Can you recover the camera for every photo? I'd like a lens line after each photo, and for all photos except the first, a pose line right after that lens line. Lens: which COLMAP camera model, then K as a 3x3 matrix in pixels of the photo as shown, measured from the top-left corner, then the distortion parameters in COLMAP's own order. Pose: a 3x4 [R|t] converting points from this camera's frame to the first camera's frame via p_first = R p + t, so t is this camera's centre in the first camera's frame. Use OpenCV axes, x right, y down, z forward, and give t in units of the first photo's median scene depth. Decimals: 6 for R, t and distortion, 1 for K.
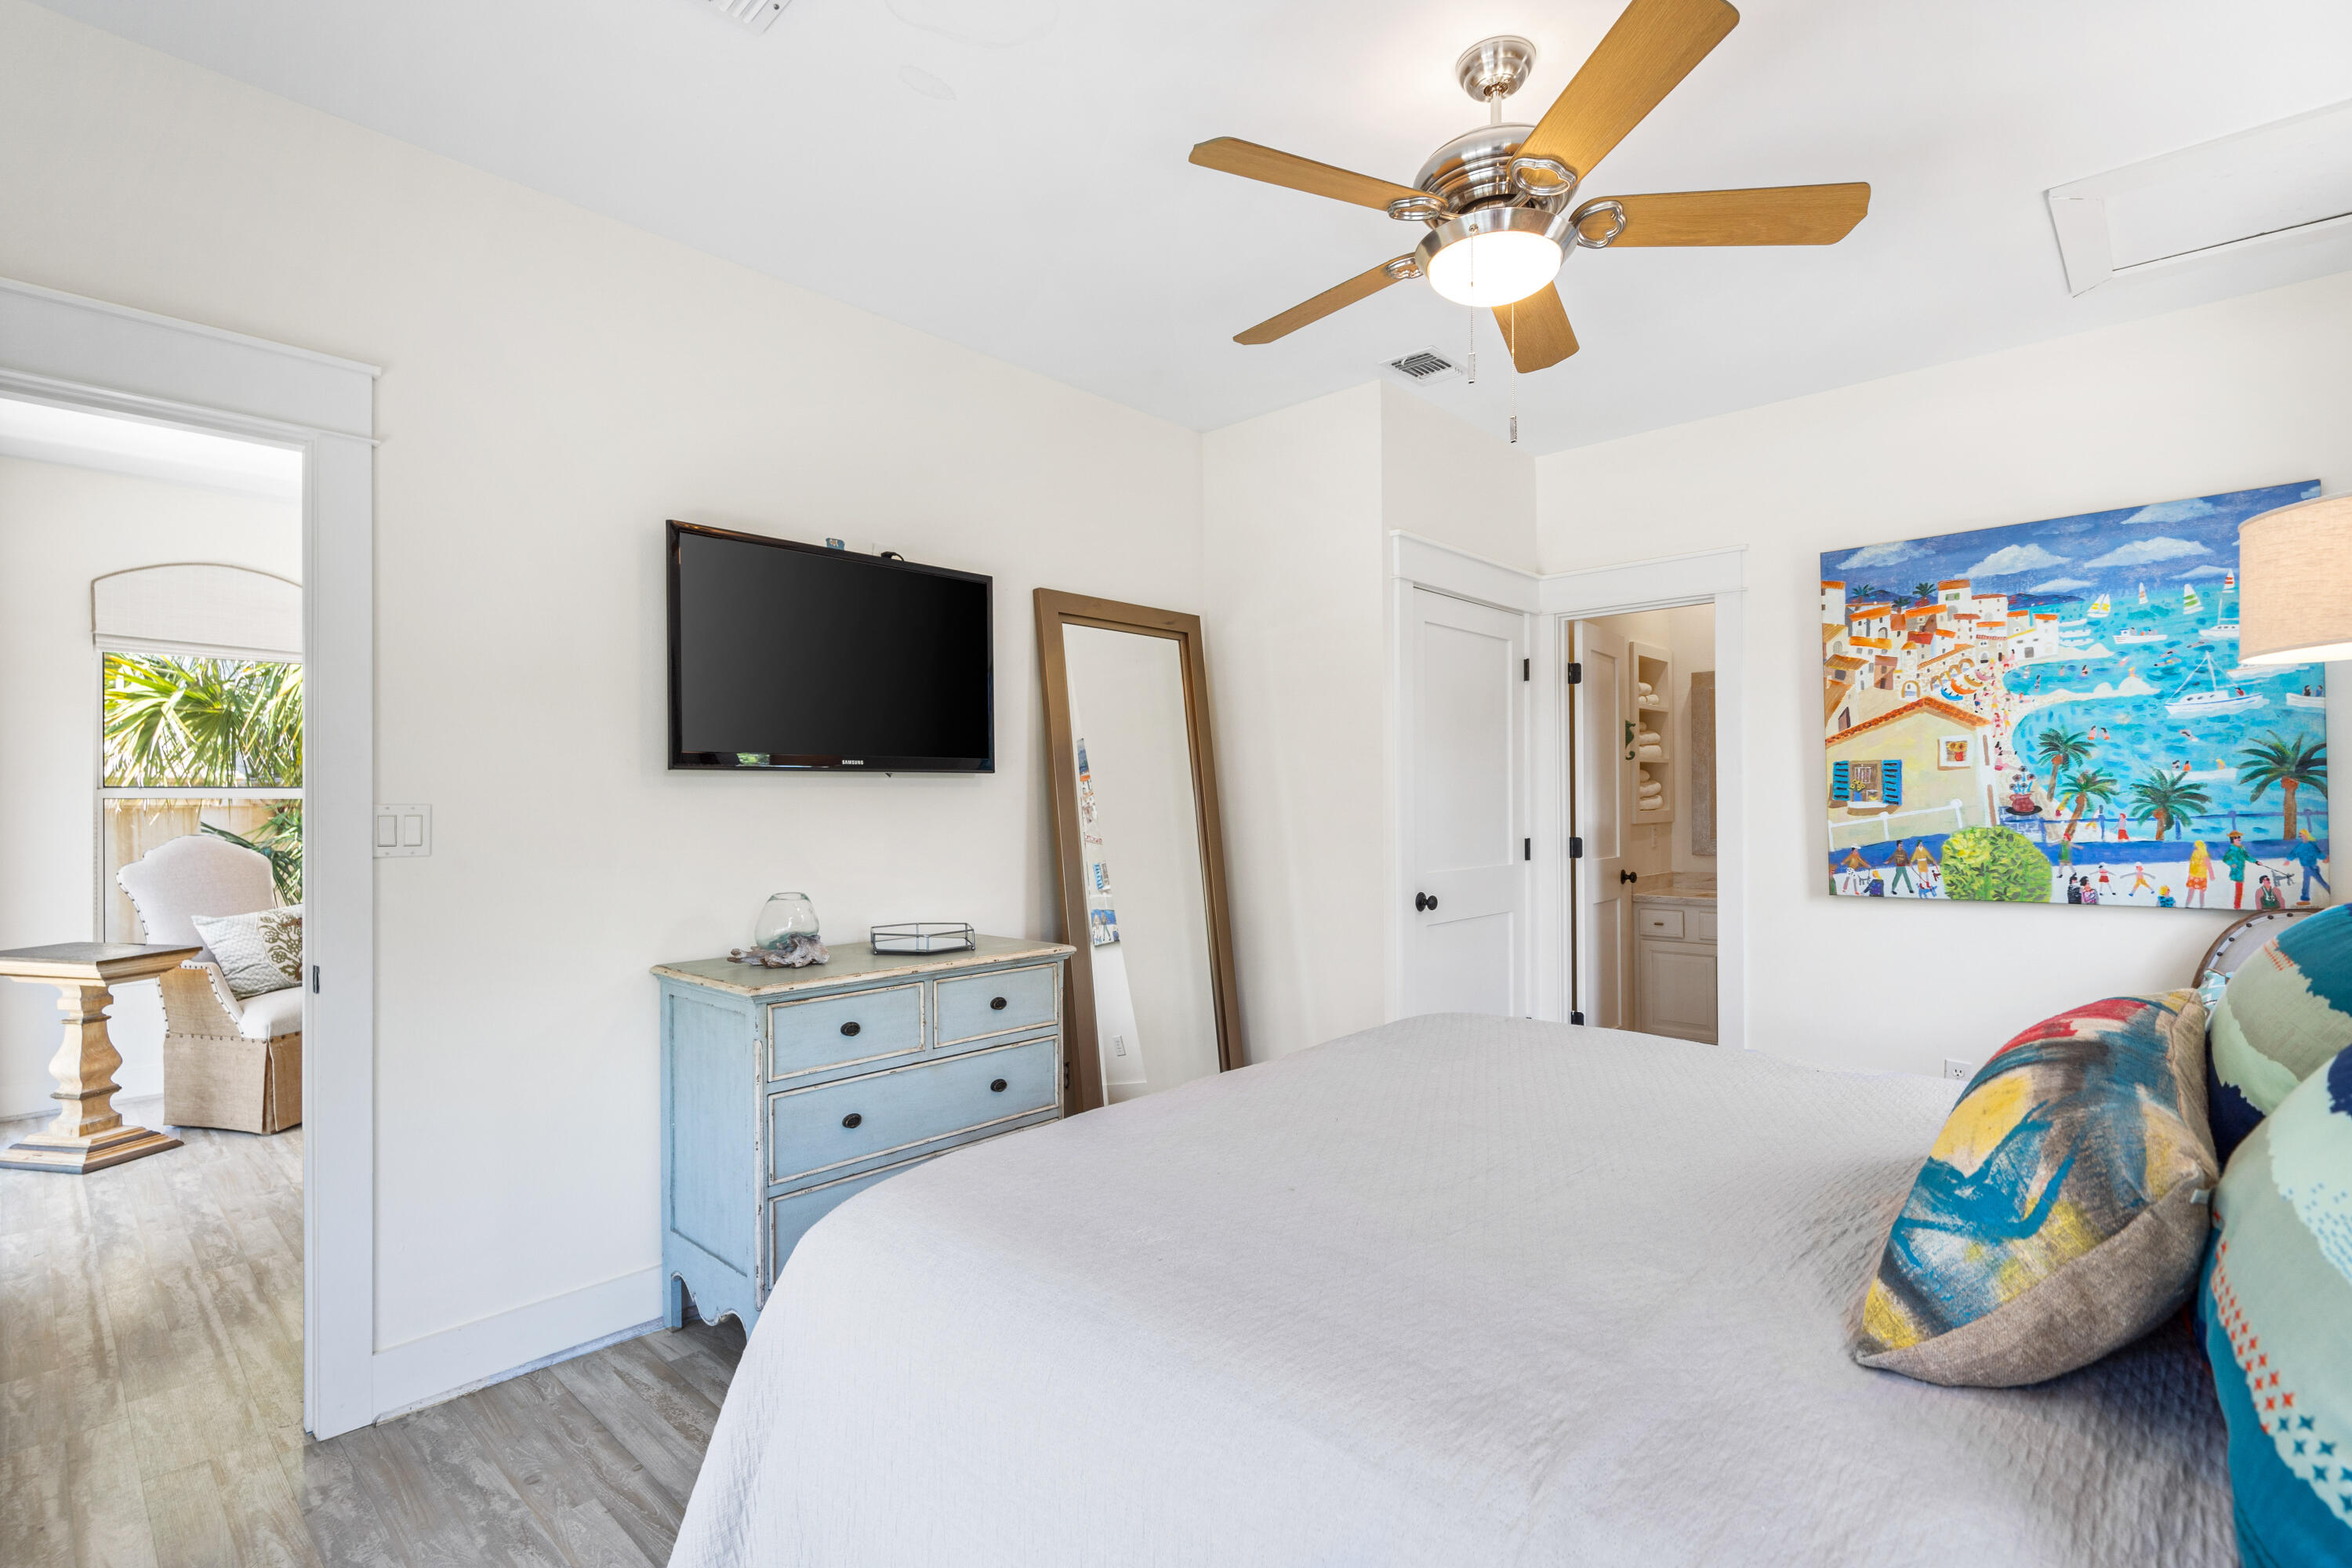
lens RADIAL K [[1085.3, 0, 1161.7], [0, 1085.3, 795.7], [0, 0, 1]] dist [-0.009829, 0.001422]
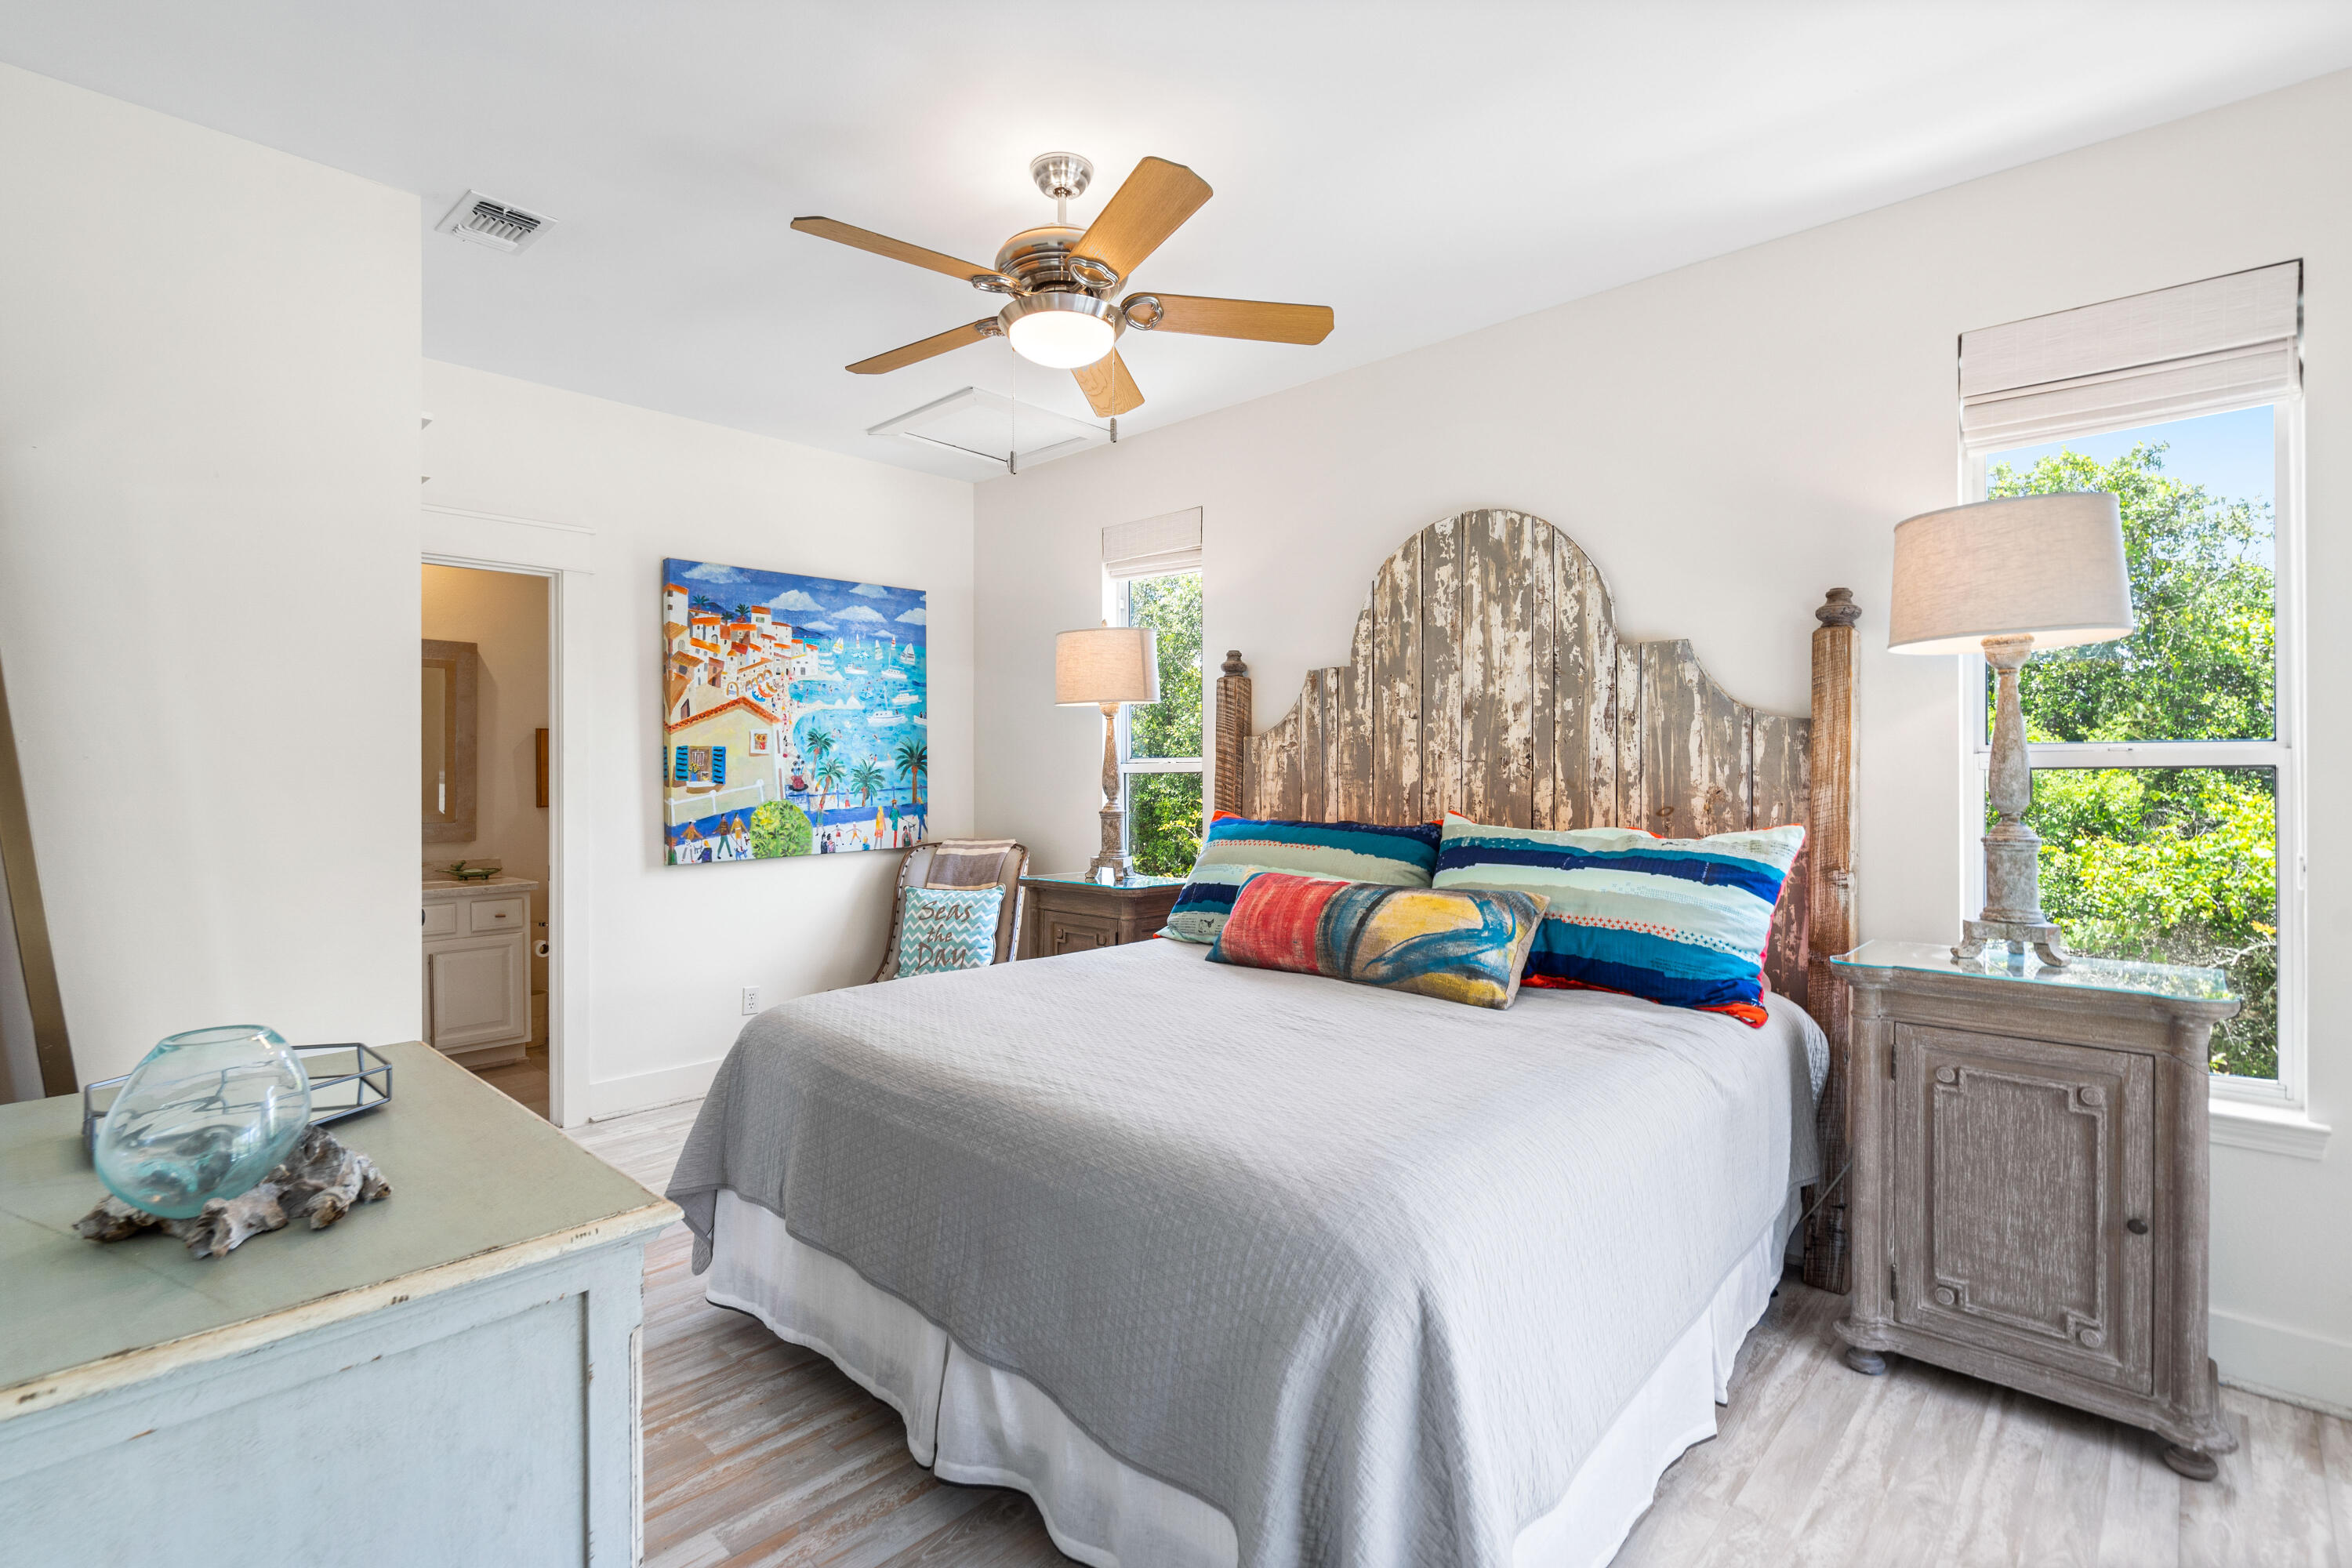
lens RADIAL K [[1085.3, 0, 1161.3], [0, 1085.3, 774.9], [0, 0, 1]] dist [-0.009829, 0.001422]
pose [[0.001933, 0.003888, 0.999991, -0.545862], [-0.002185, 0.999990, -0.003883, 0.001856], [-0.999996, -0.002178, 0.001941, 0.533964]]
